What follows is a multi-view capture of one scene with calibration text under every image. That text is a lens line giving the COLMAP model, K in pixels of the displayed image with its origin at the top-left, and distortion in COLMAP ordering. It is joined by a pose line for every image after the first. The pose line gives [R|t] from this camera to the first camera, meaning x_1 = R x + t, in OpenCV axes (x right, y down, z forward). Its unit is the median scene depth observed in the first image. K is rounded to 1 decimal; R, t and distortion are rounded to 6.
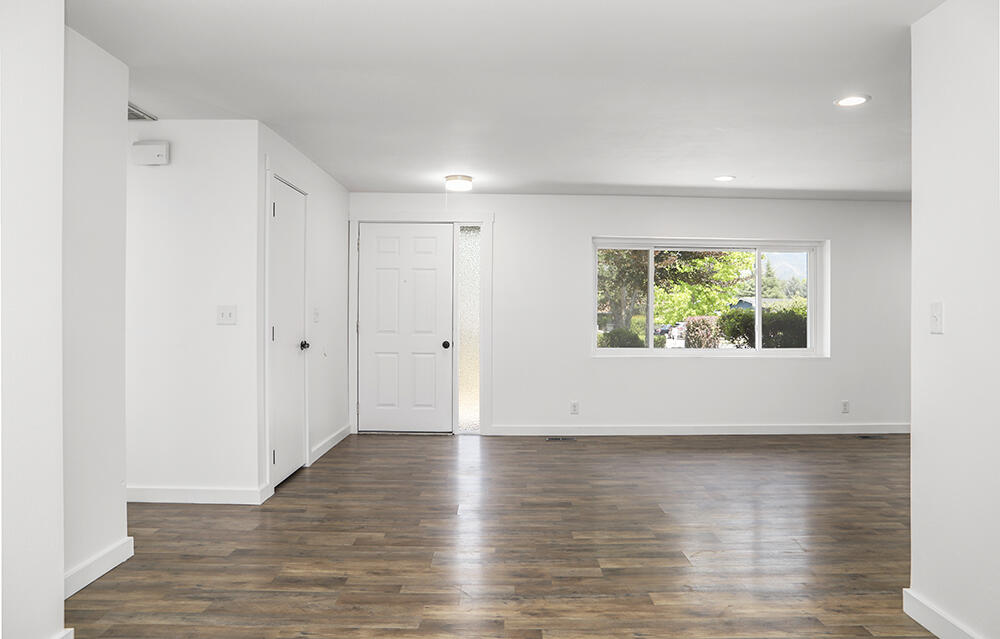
lens RADIAL K [[674.6, 0, 512.9], [0, 674.6, 306.4], [0, 0, 1]] dist [-0.061349, 0.023387]
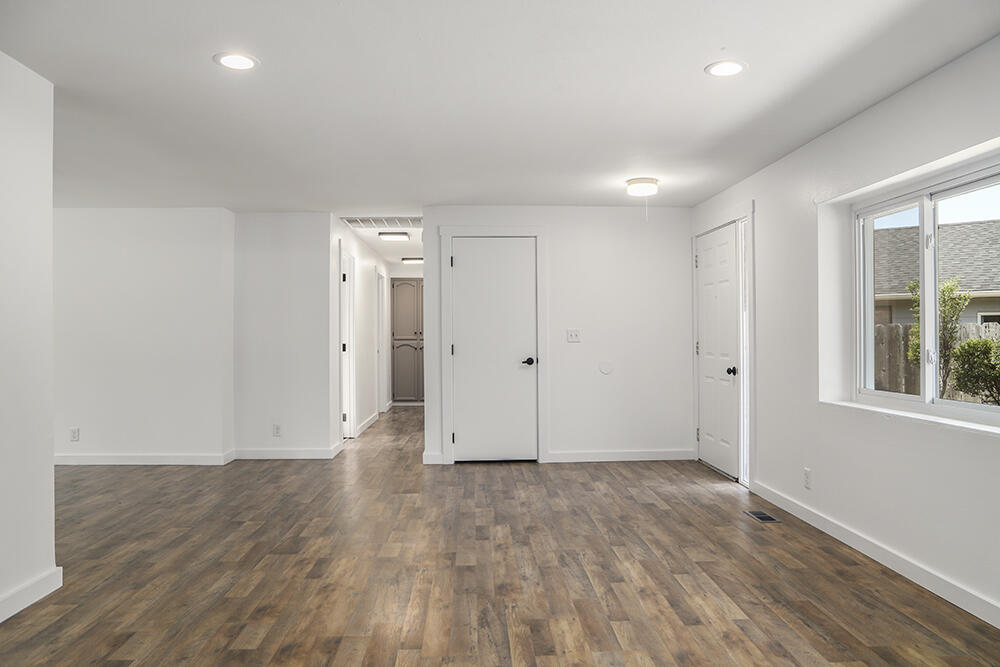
lens RADIAL K [[689.1, 0, 511.8], [0, 689.1, 325.5], [0, 0, 1]] dist [-0.120530, 0.081108]
pose [[0.035771, -0.023007, -0.999095, 1.274117], [0.015562, 0.999627, -0.022462, 0.028025], [0.999239, -0.014745, 0.036115, 1.248107]]
